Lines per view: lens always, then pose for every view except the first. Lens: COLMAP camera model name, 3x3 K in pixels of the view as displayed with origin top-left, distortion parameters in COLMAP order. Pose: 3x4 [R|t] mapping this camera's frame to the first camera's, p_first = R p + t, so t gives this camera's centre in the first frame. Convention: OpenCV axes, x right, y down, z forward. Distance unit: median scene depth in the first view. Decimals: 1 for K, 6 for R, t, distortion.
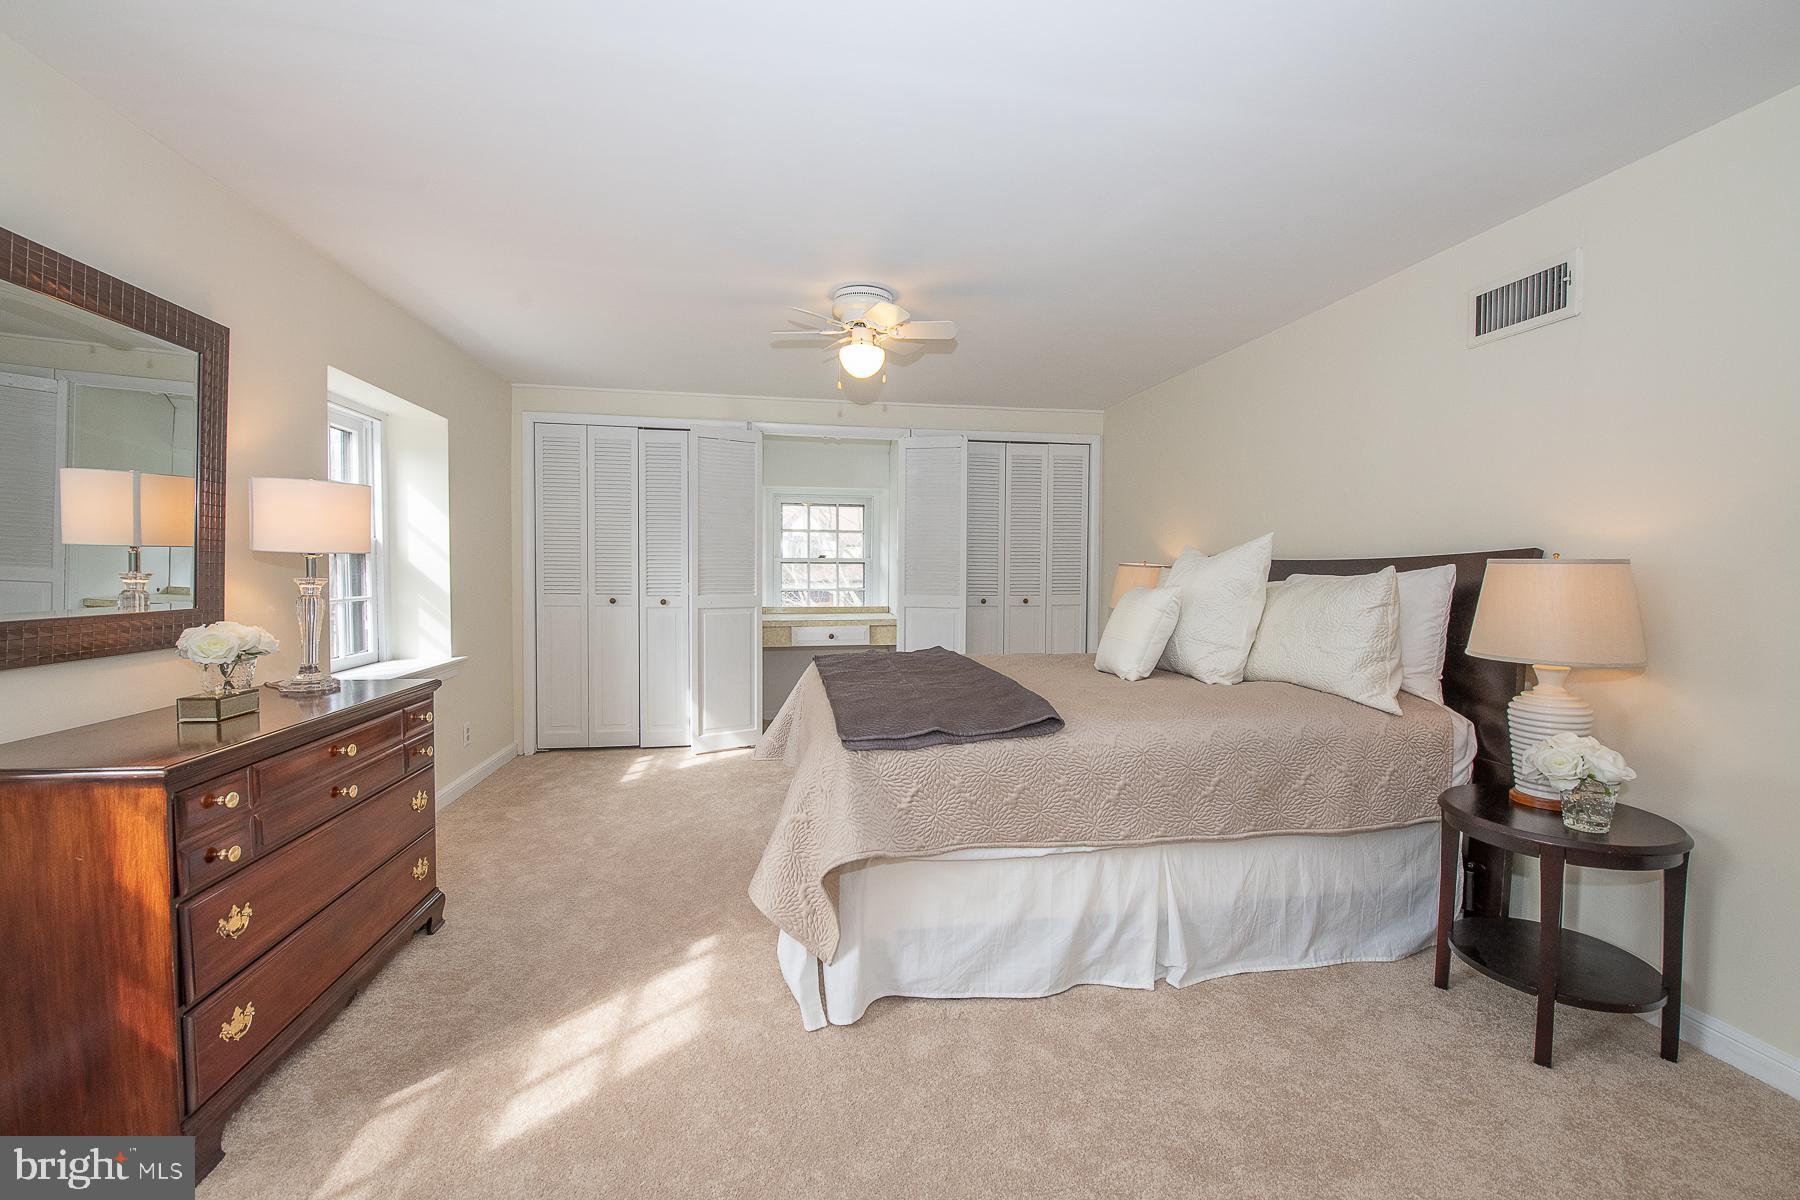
lens RADIAL K [[713.2, 0, 911.0], [0, 713.2, 594.6], [0, 0, 1]] dist [-0.025748, -0.000325]
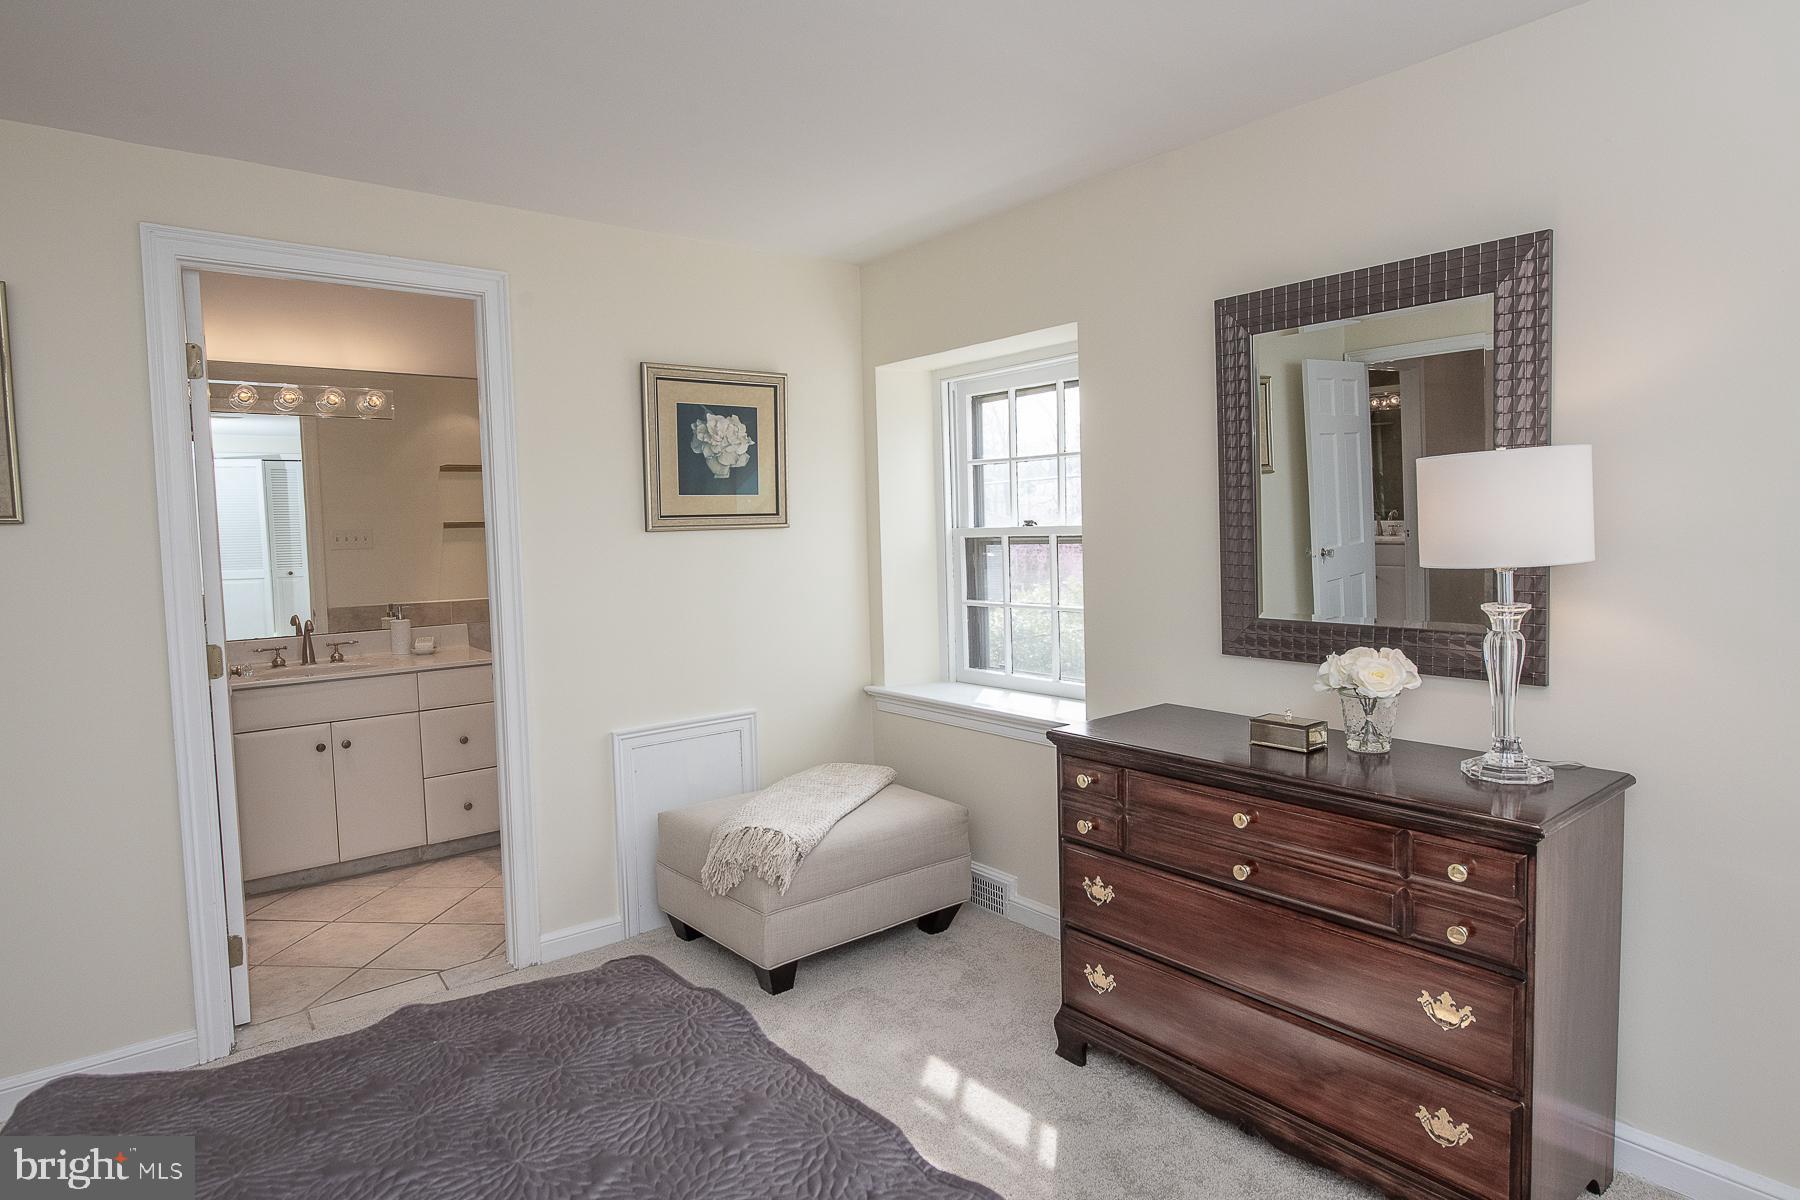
lens RADIAL K [[993.0, 0, 900.0], [0, 993.0, 600.0], [0, 0, 1]] dist [-0.021688, -0.000166]
pose [[-0.880404, 0.046840, -0.471906, 0.042458], [-0.001272, 0.994873, 0.101122, -0.117108], [0.474223, 0.089628, -0.875831, 1.534403]]
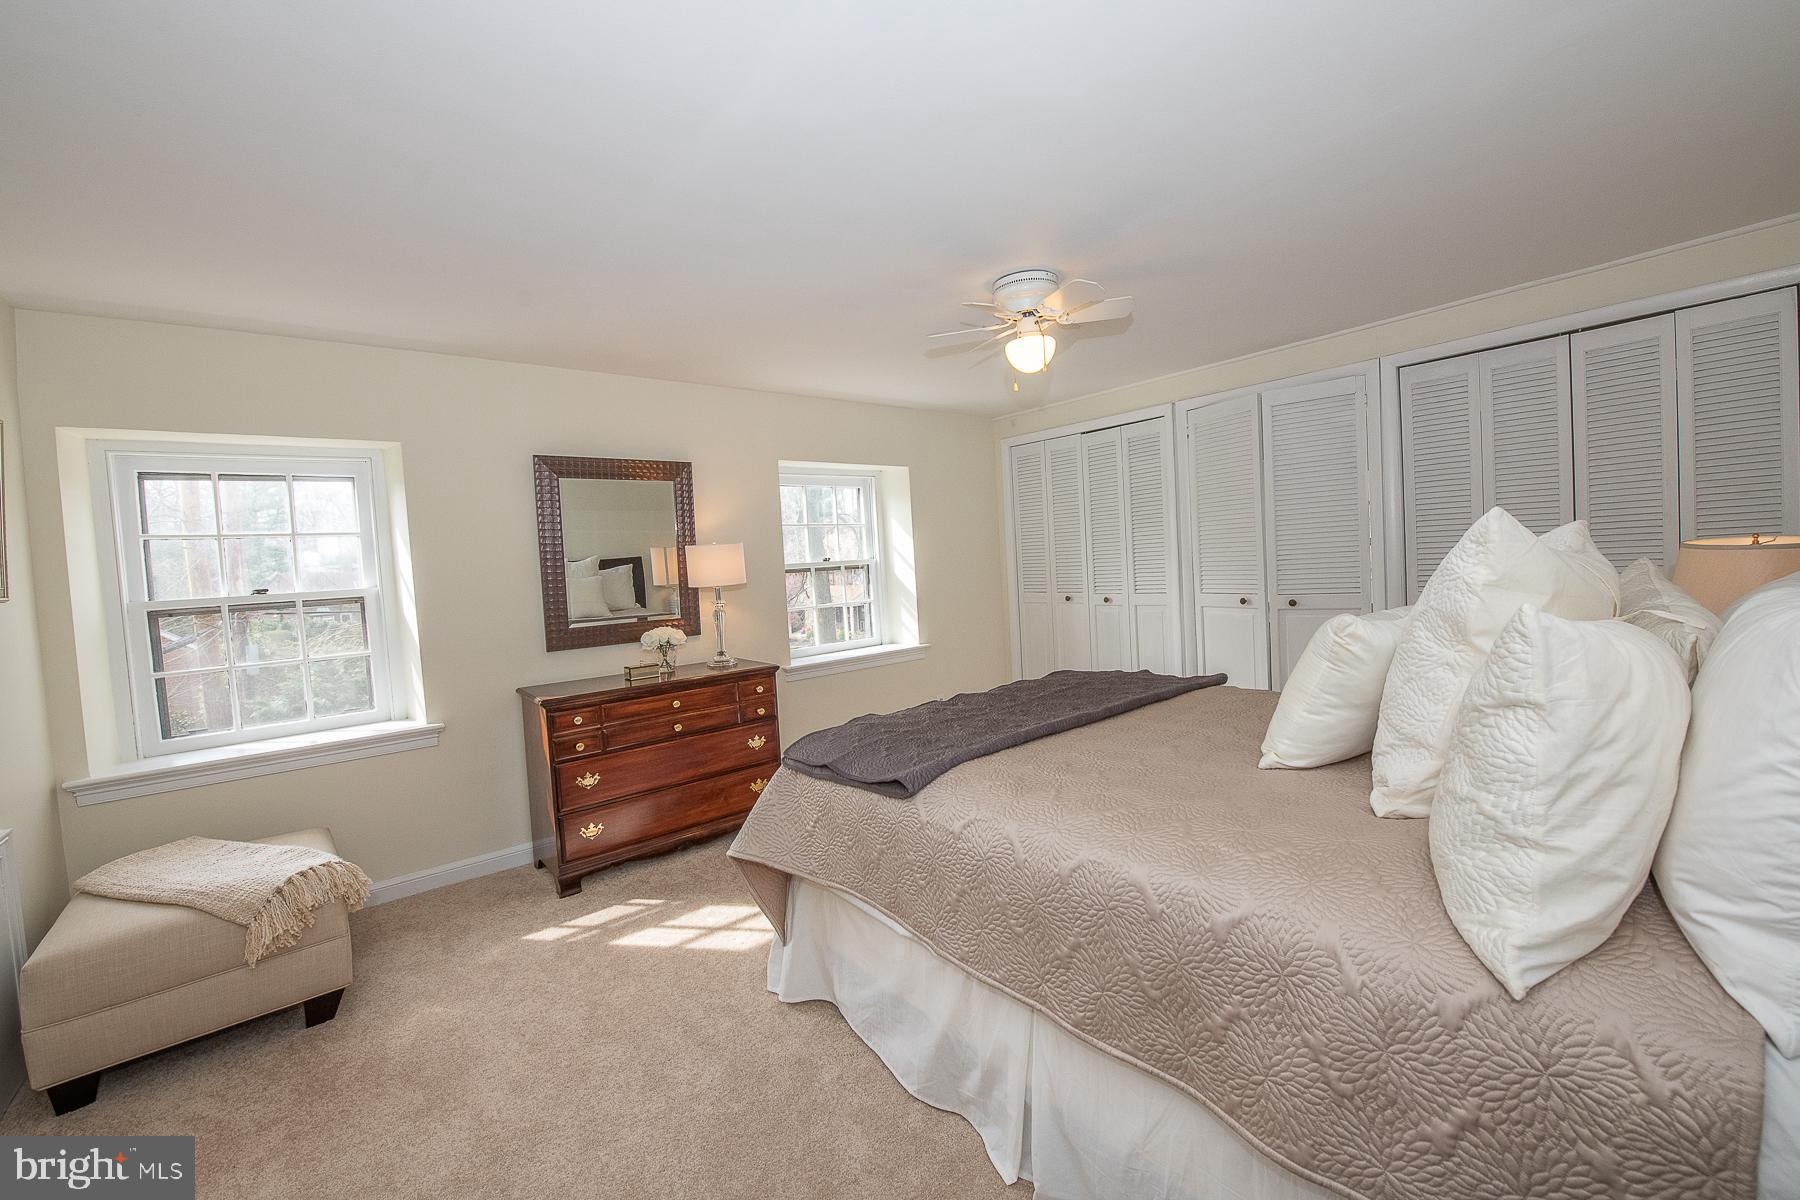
lens RADIAL K [[713.2, 0, 911.0], [0, 713.2, 594.6], [0, 0, 1]] dist [-0.025748, -0.000325]
pose [[0.491957, 0.006706, -0.870594, 0.890828], [0.028950, 0.999291, 0.024056, -0.065610], [0.870138, -0.037038, 0.491414, 0.563462]]
